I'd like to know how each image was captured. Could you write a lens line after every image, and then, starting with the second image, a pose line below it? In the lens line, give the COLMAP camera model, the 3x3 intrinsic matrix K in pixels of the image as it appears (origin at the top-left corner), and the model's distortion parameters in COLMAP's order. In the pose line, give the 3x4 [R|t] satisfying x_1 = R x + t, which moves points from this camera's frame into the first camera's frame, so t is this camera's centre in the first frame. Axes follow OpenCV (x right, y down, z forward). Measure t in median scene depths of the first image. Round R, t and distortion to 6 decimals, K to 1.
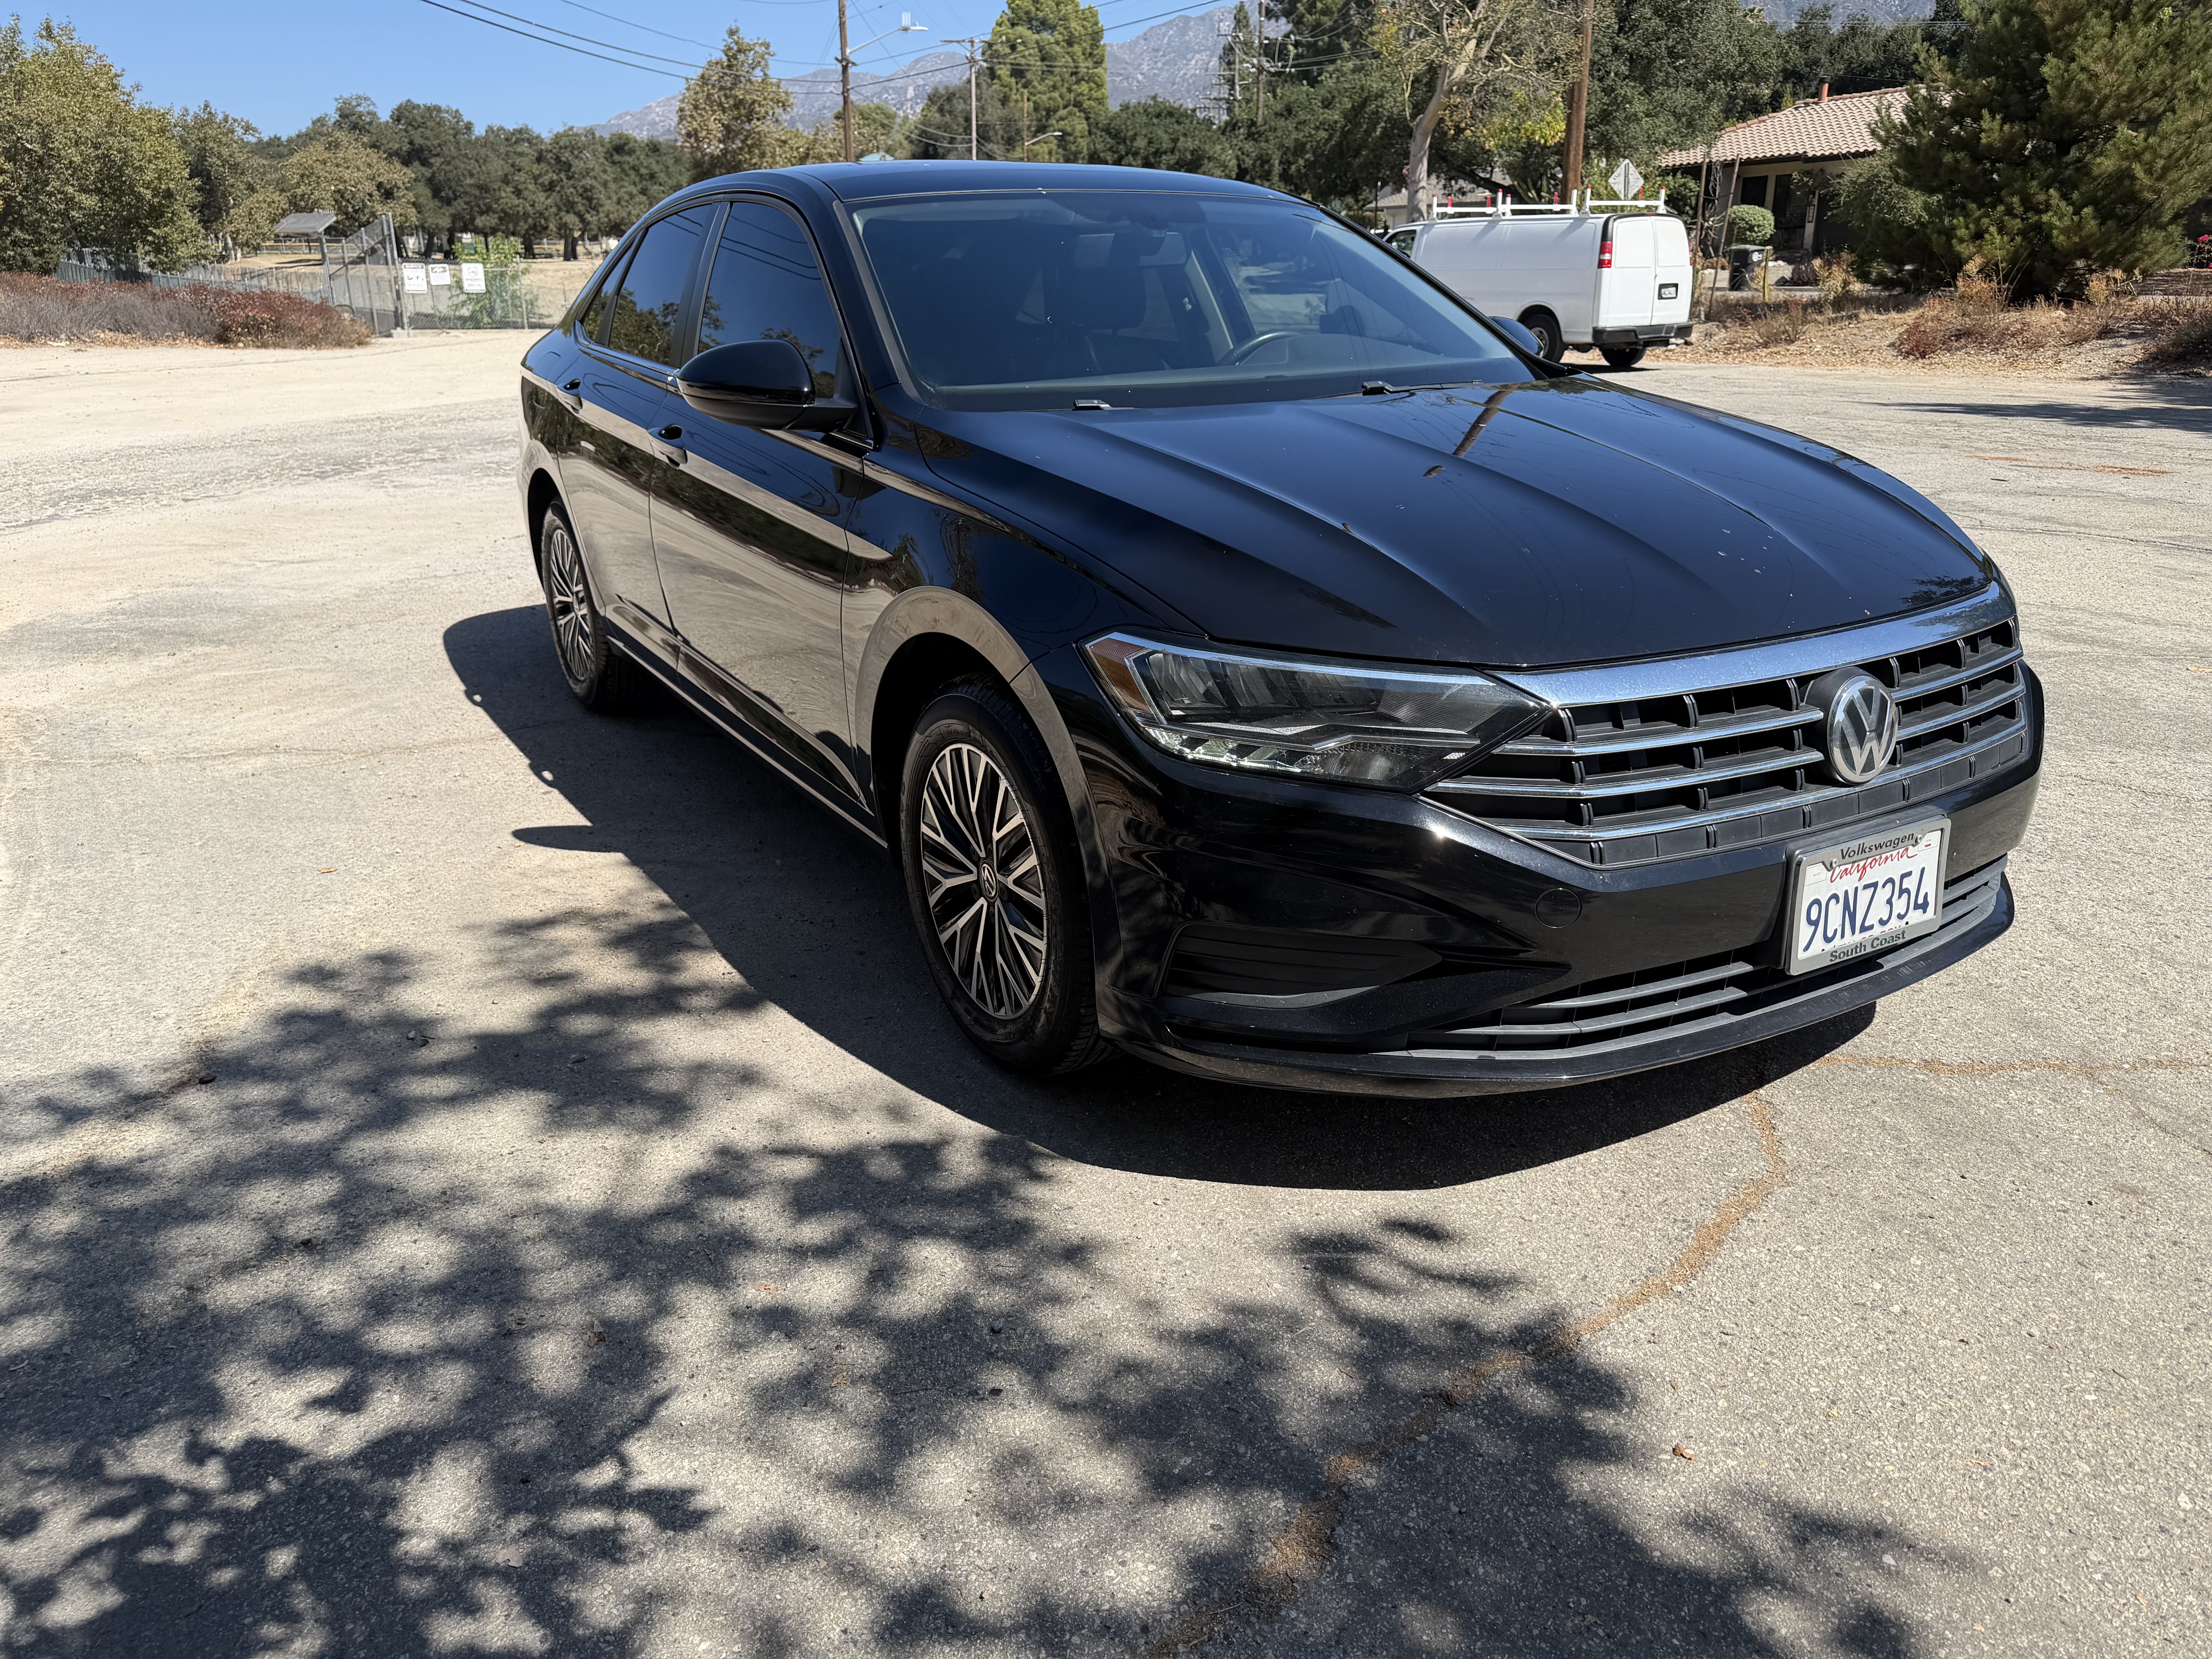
lens RADIAL K [[1572.9, 0, 1110.5], [0, 1572.9, 884.6], [0, 0, 1]] dist [-0.012028, -0.002278]
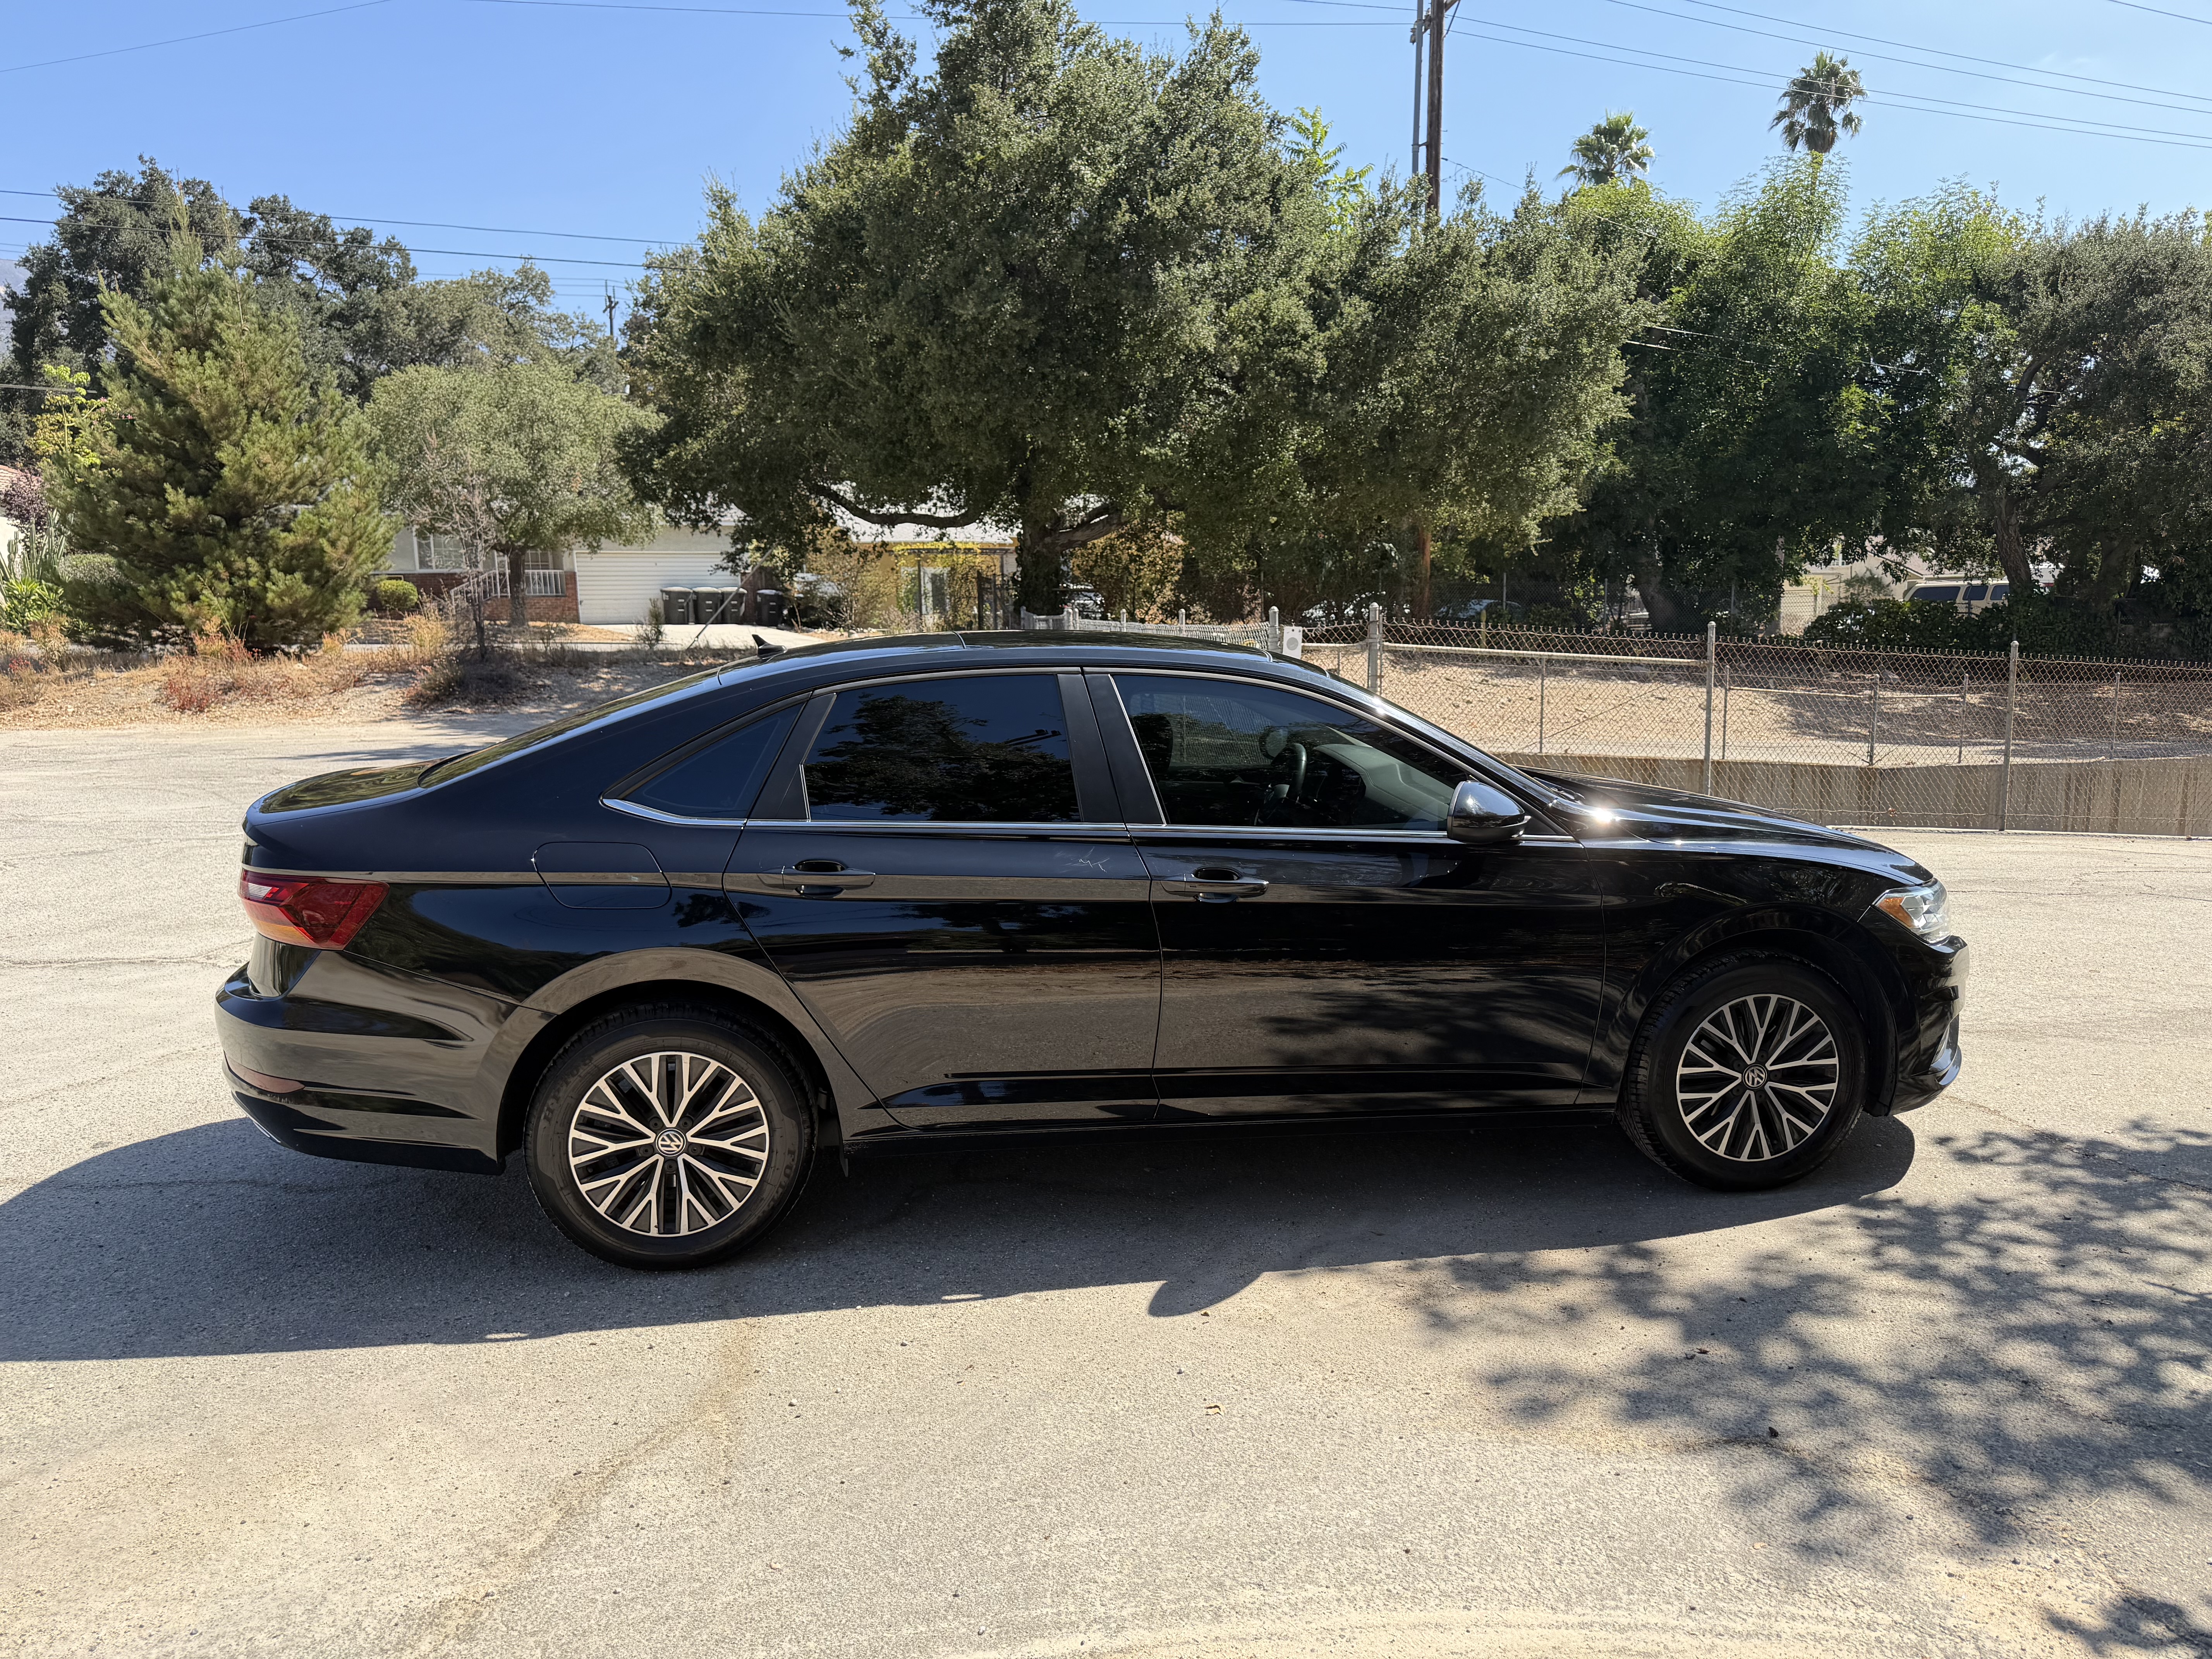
lens RADIAL K [[1594.9, 0, 1106.0], [0, 1594.9, 829.5], [0, 0, 1]] dist [0.024097, -0.059368]
pose [[0.371835, -0.126306, 0.919666, -0.232851], [0.338291, 0.941011, -0.007539, -0.058497], [-0.864464, 0.313918, 0.392630, 0.109247]]
